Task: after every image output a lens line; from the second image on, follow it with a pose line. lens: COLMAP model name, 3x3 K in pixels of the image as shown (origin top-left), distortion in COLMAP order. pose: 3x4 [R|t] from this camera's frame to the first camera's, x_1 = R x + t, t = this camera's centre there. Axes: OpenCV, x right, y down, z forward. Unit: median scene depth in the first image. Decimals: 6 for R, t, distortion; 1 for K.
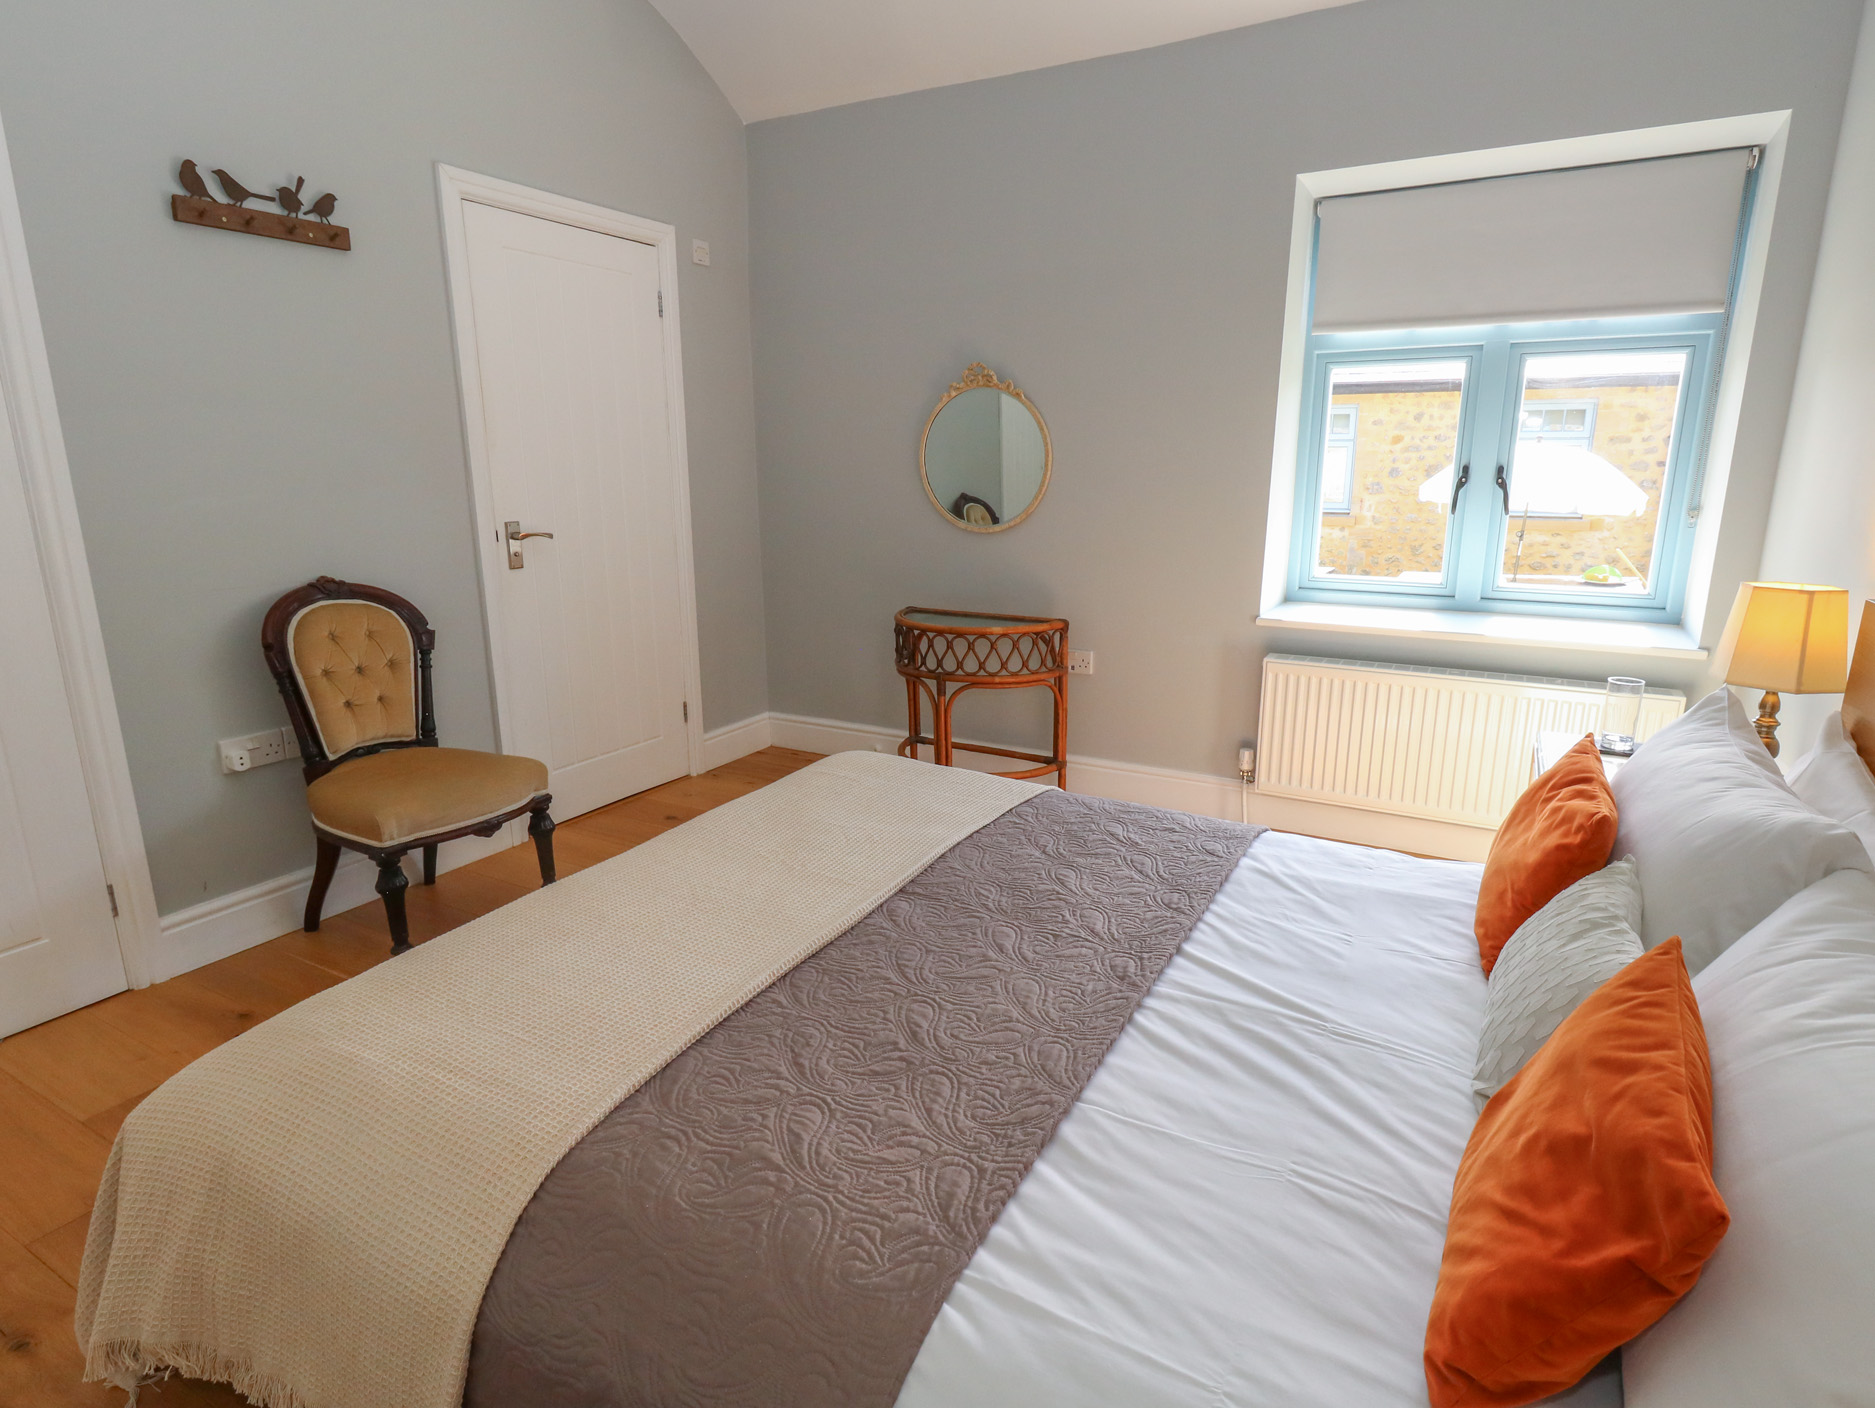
lens RADIAL K [[998.0, 0, 950.8], [0, 998.0, 694.3], [0, 0, 1]] dist [-0.002099, -0.000049]
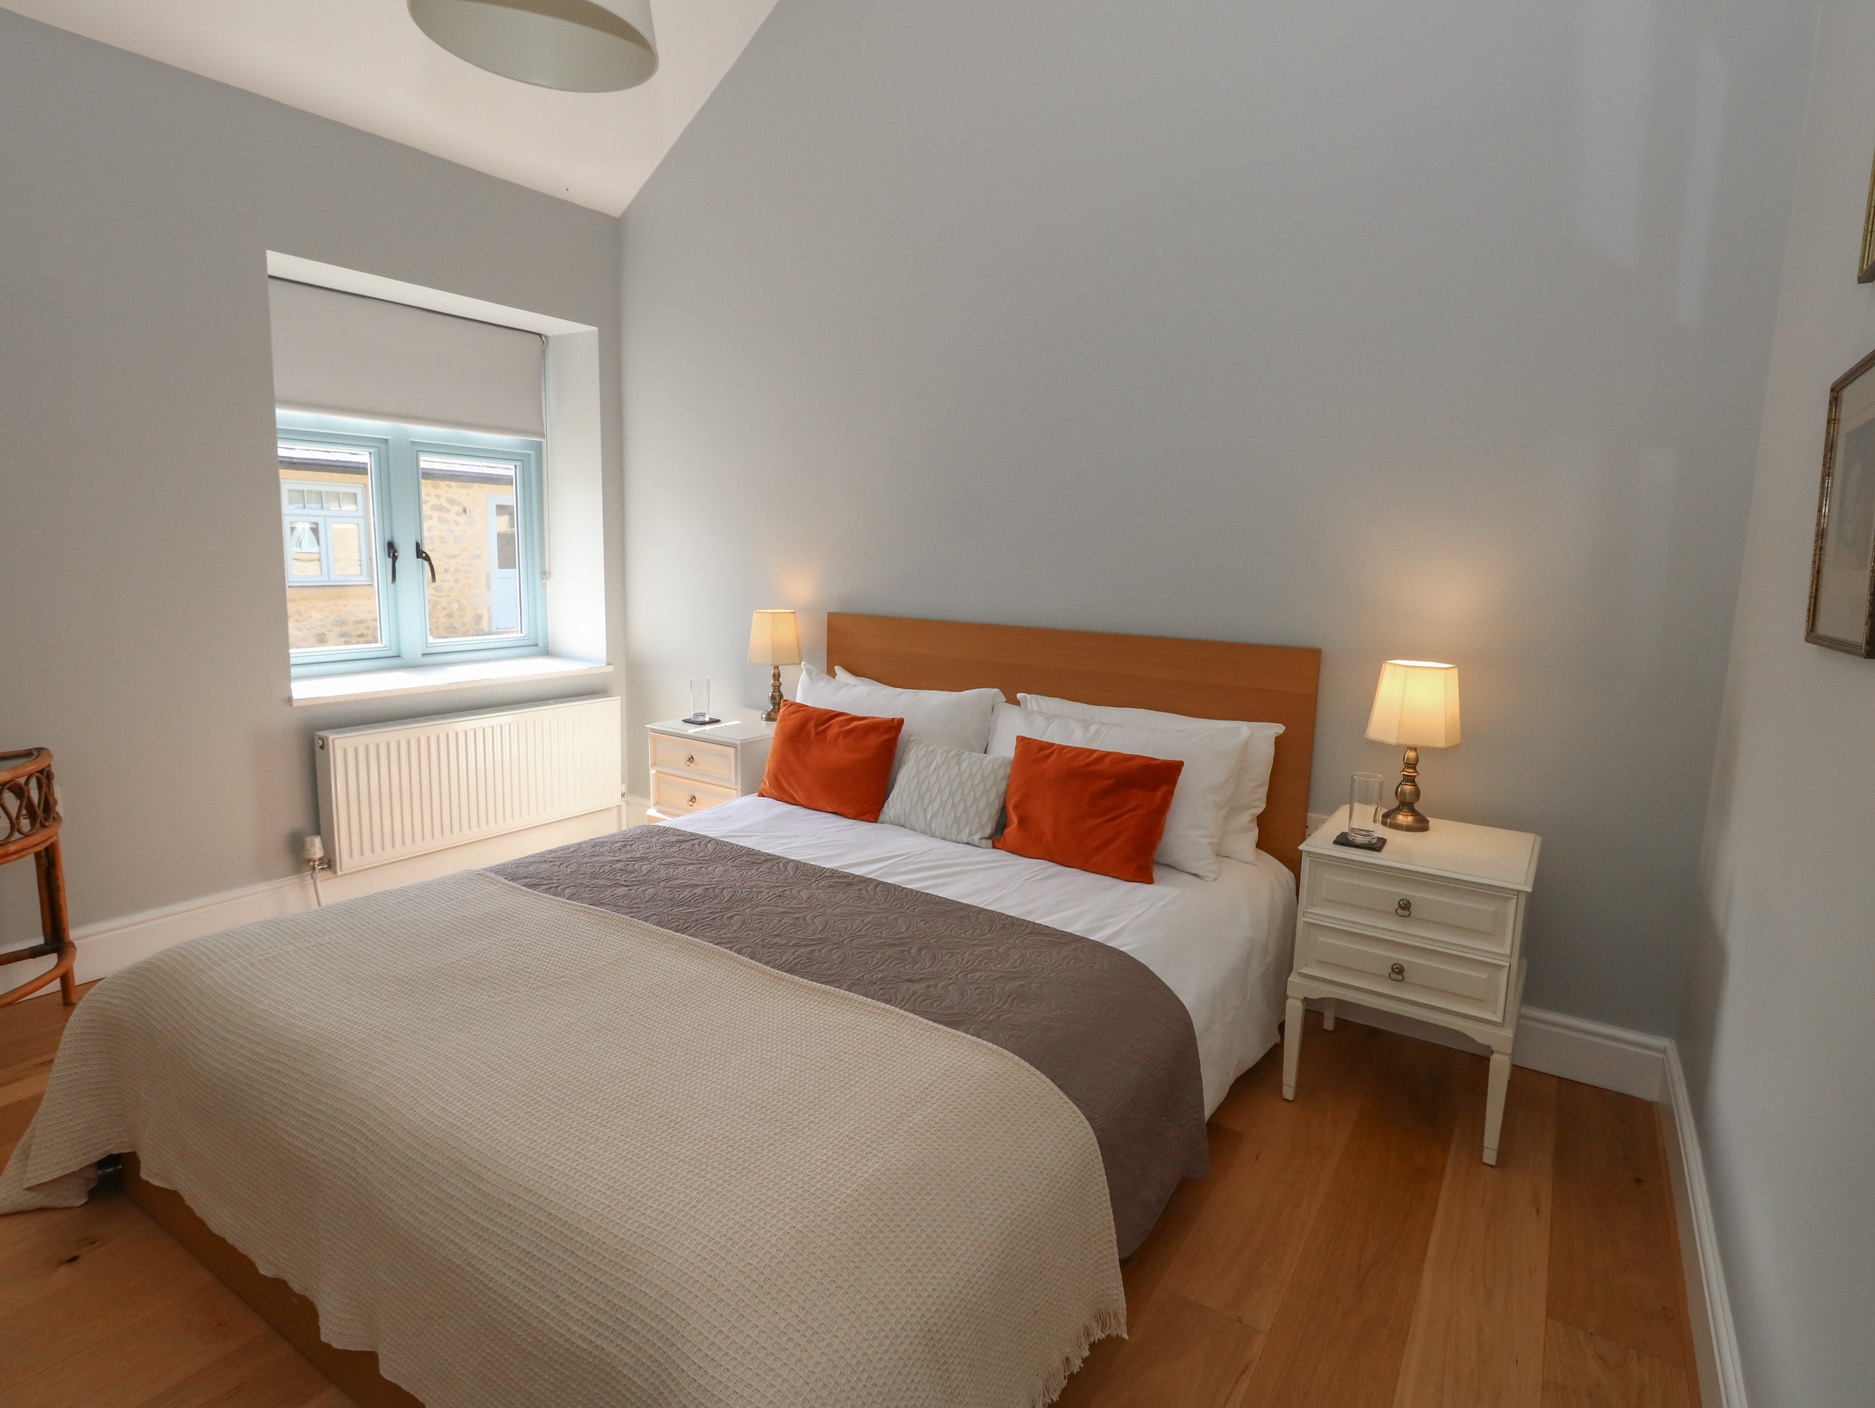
lens RADIAL K [[998.0, 0, 950.8], [0, 998.0, 694.3], [0, 0, 1]] dist [-0.002099, -0.000049]
pose [[0.056957, -0.143571, 0.988000, -0.749658], [0.206561, 0.969888, 0.129032, -0.093564], [-0.976775, 0.196733, 0.084898, 0.391836]]
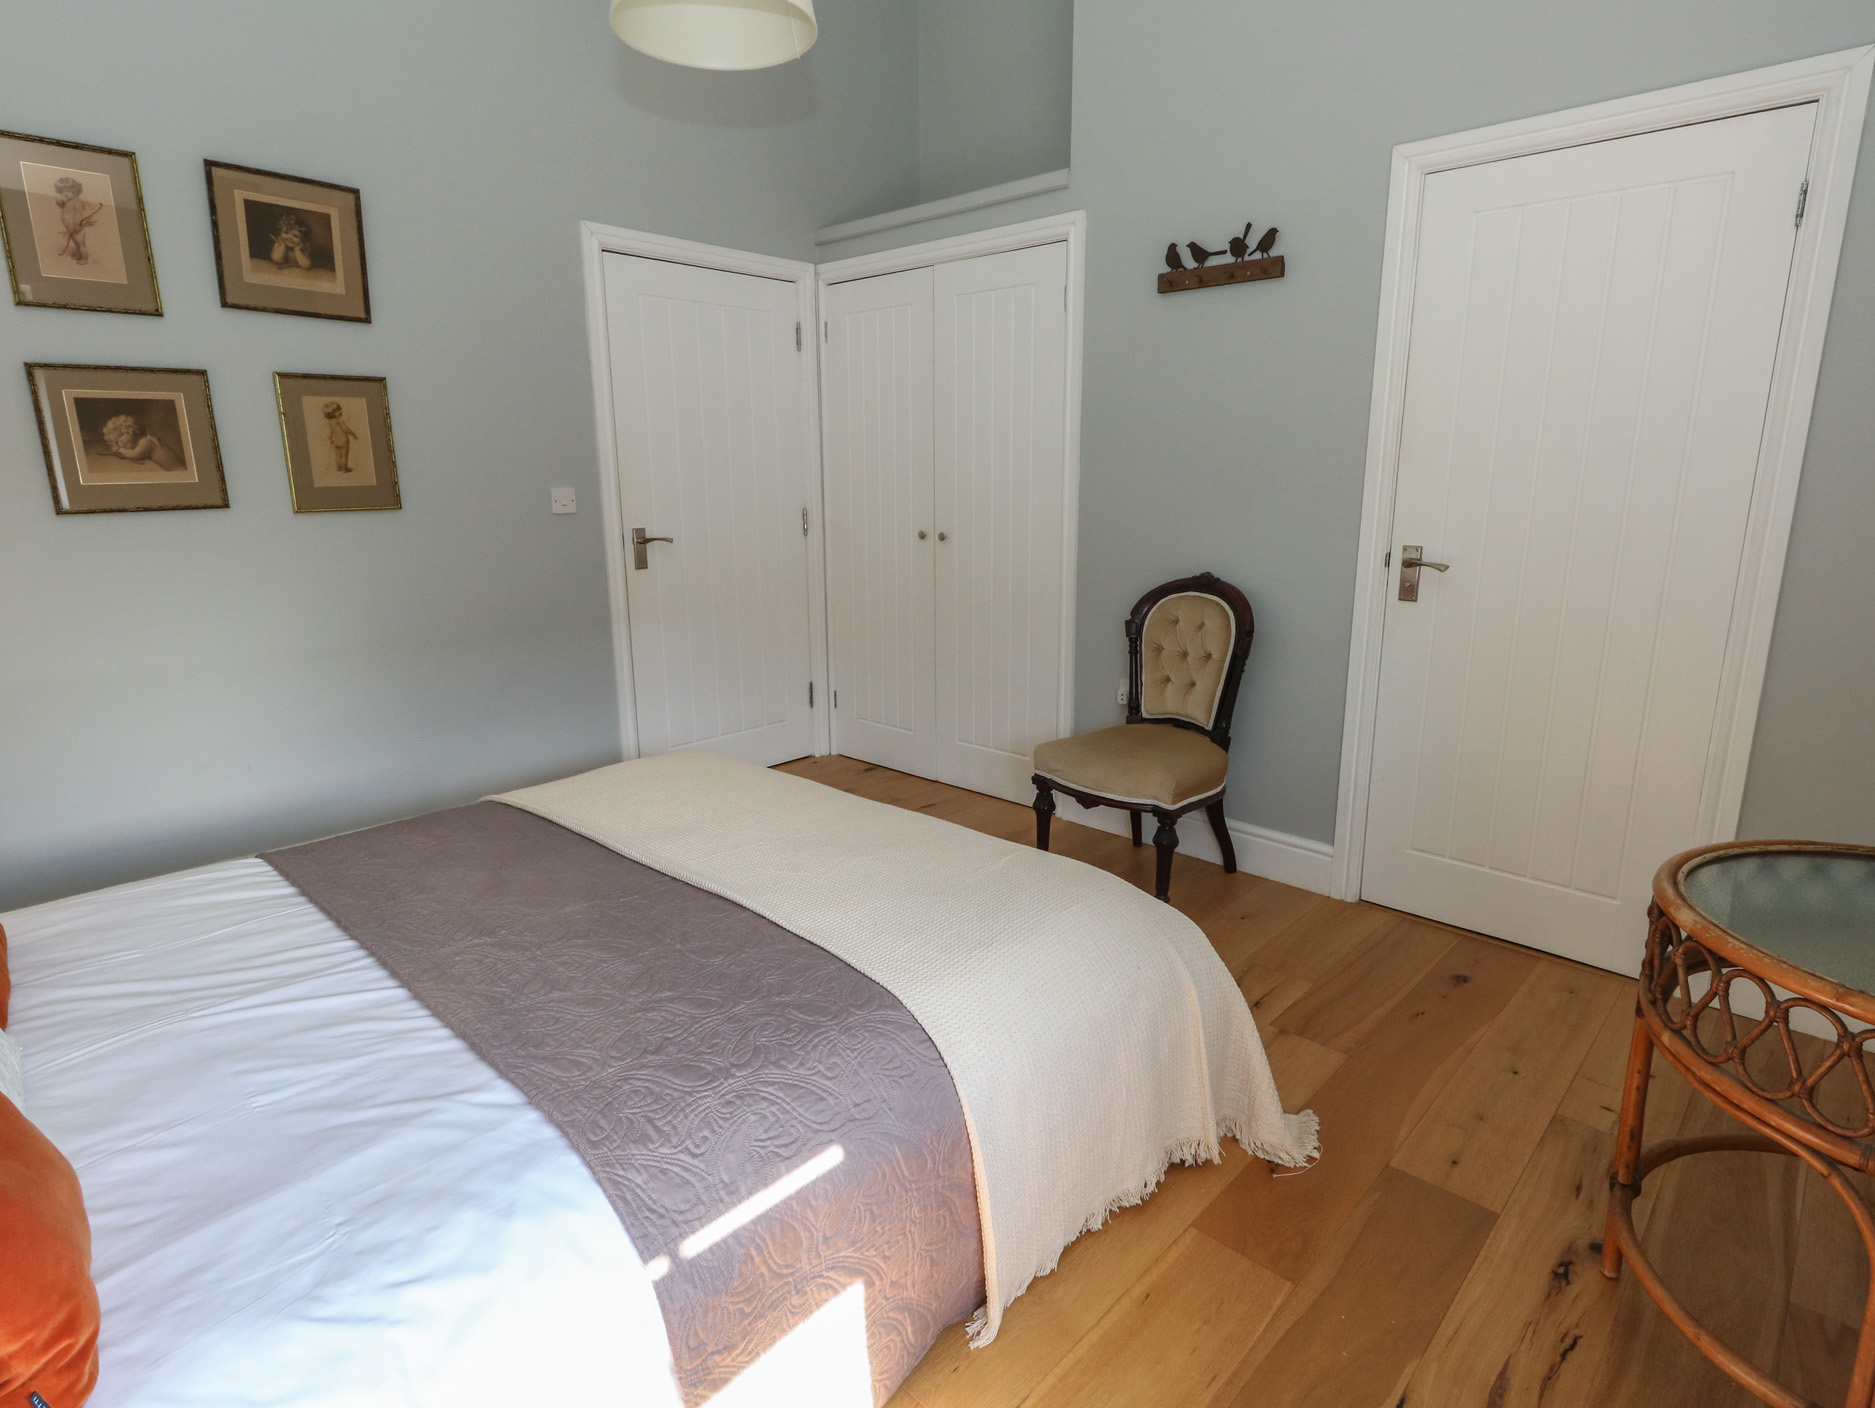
lens RADIAL K [[998.0, 0, 950.8], [0, 998.0, 694.3], [0, 0, 1]] dist [-0.002099, -0.000049]
pose [[-0.245228, 0.216527, -0.944976, 0.604259], [-0.222041, 0.936284, 0.272157, -0.246872], [0.943695, 0.276564, -0.181525, 1.015065]]
